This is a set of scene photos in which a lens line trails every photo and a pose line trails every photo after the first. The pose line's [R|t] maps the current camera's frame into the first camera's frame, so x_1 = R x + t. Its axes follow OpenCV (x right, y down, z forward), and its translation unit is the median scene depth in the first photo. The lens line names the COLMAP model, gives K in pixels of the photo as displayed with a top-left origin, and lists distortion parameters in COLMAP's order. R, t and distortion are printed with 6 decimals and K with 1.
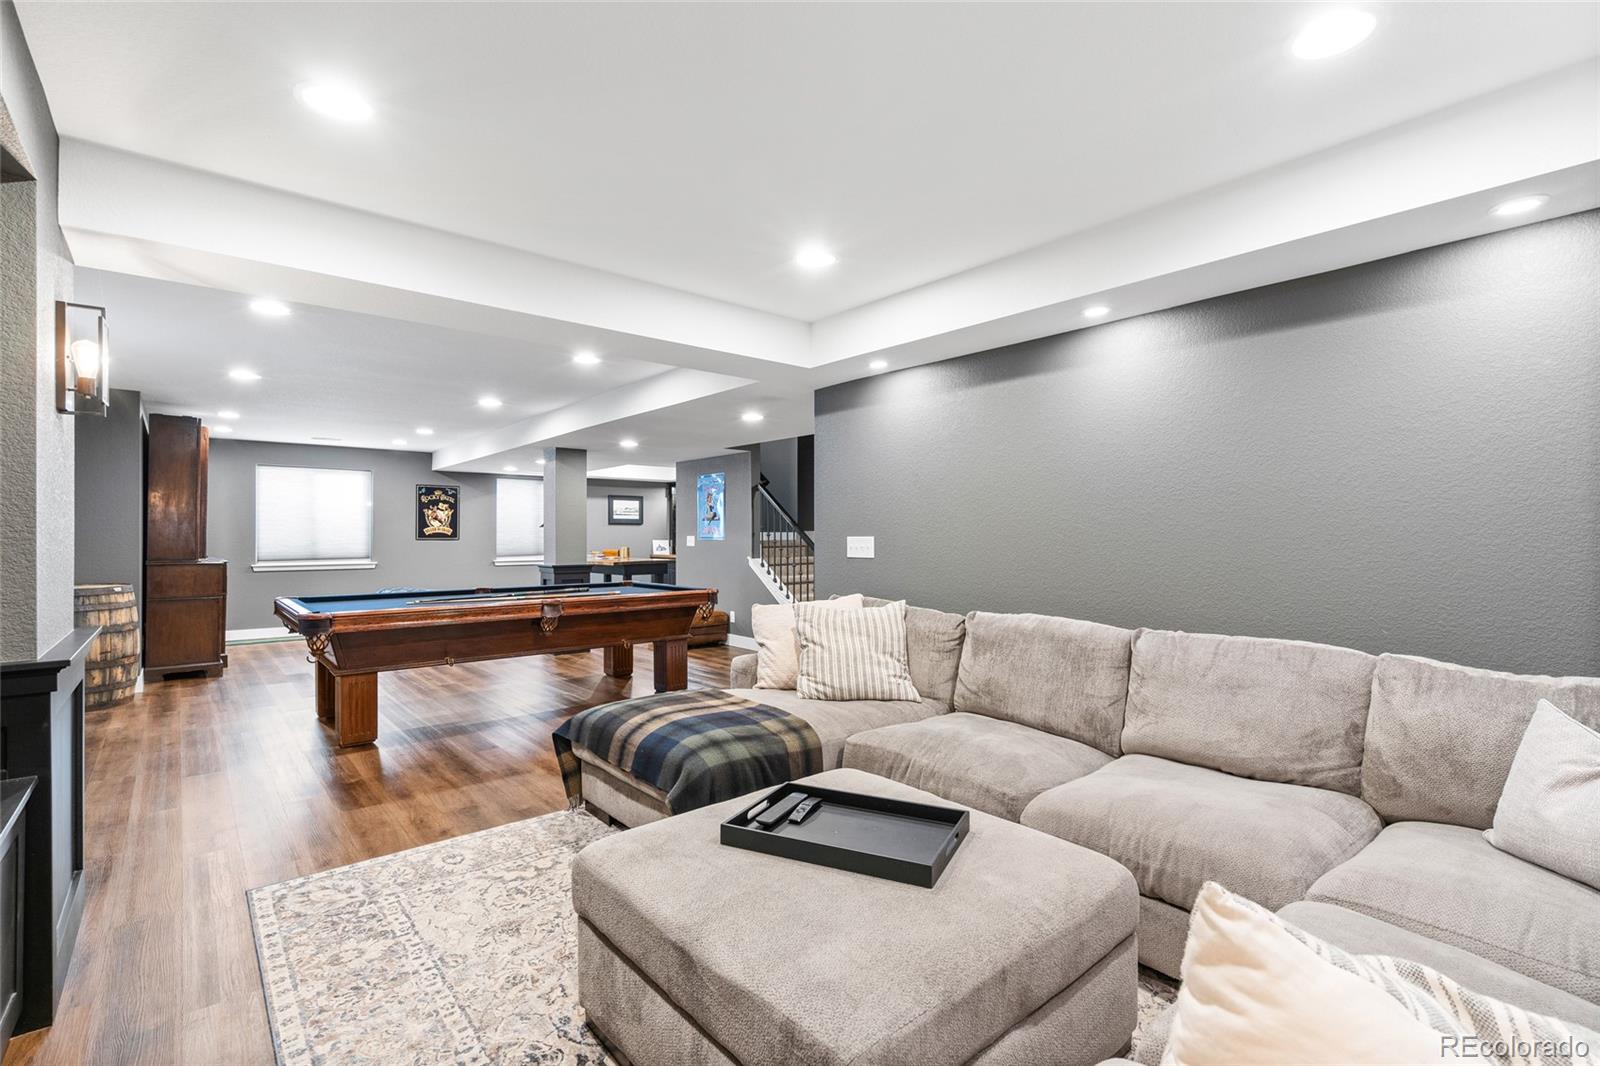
lens RADIAL K [[728.0, 0, 805.1], [0, 728.0, 534.6], [0, 0, 1]] dist [-0.008308, 0.002534]
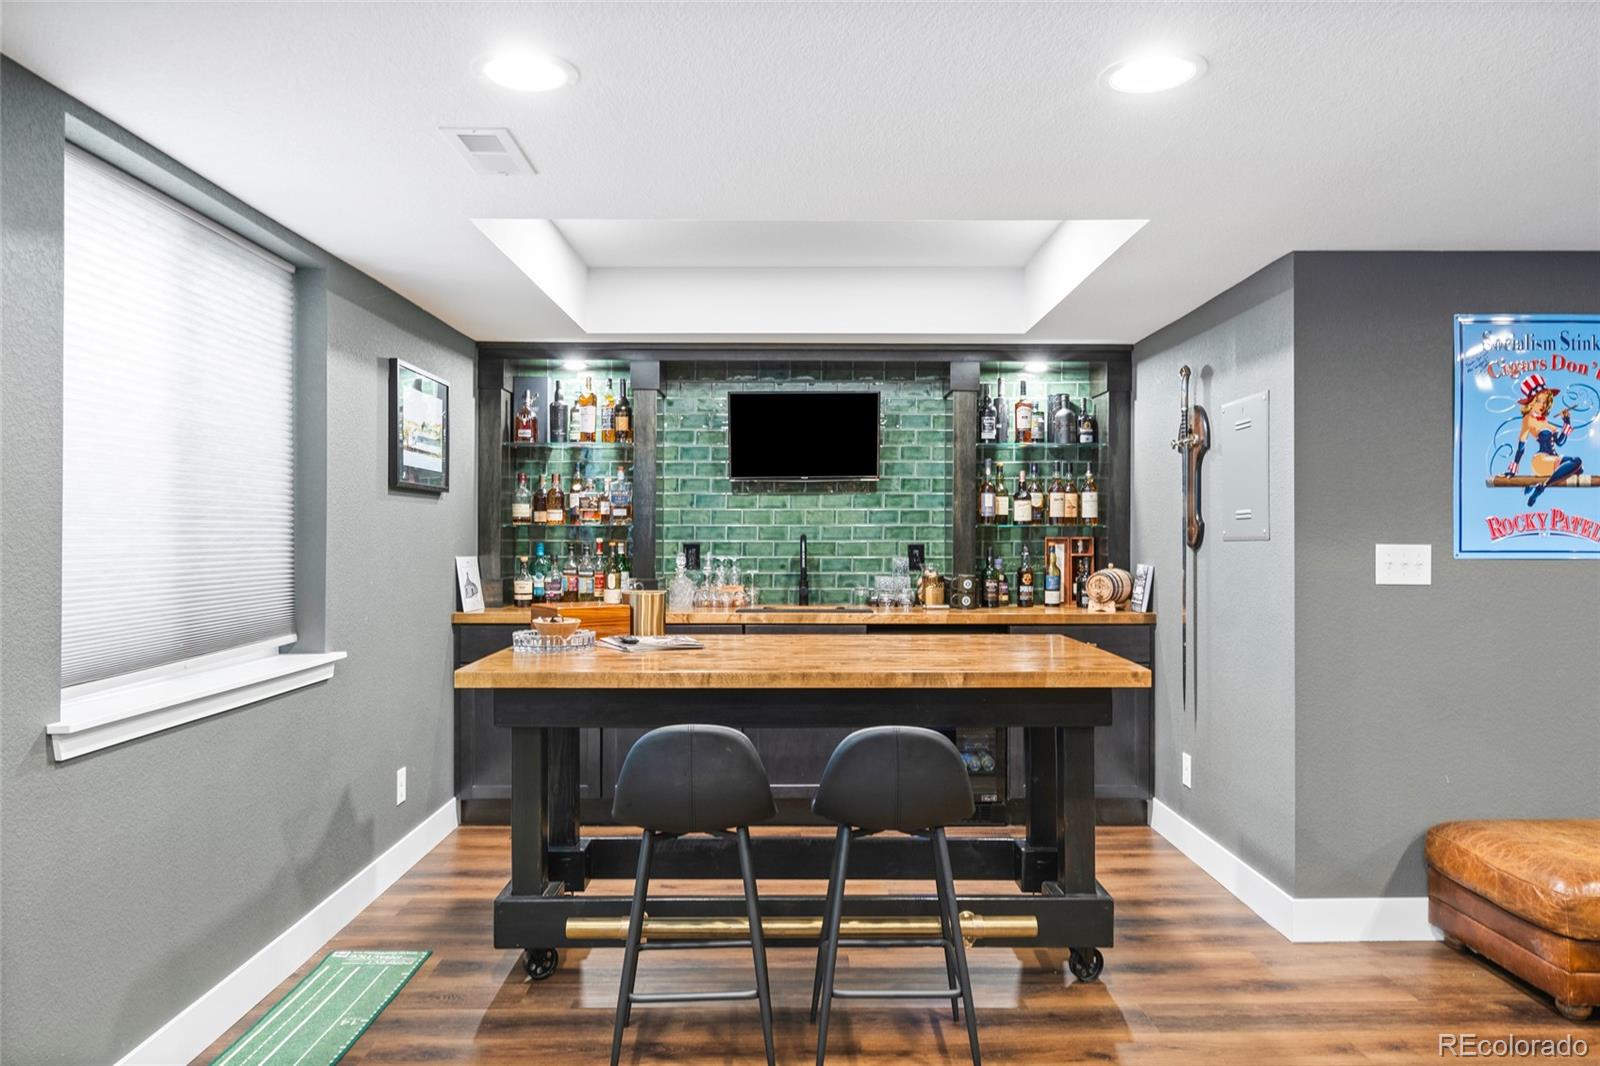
lens RADIAL K [[1075.5, 0, 804.3], [0, 1075.5, 531.1], [0, 0, 1]] dist [0.004850, -0.001556]
pose [[0.650966, 0.002256, 0.759103, -0.529796], [-0.003761, 0.999993, 0.000254, -0.002495], [-0.759097, -0.003020, 0.650970, 0.839210]]
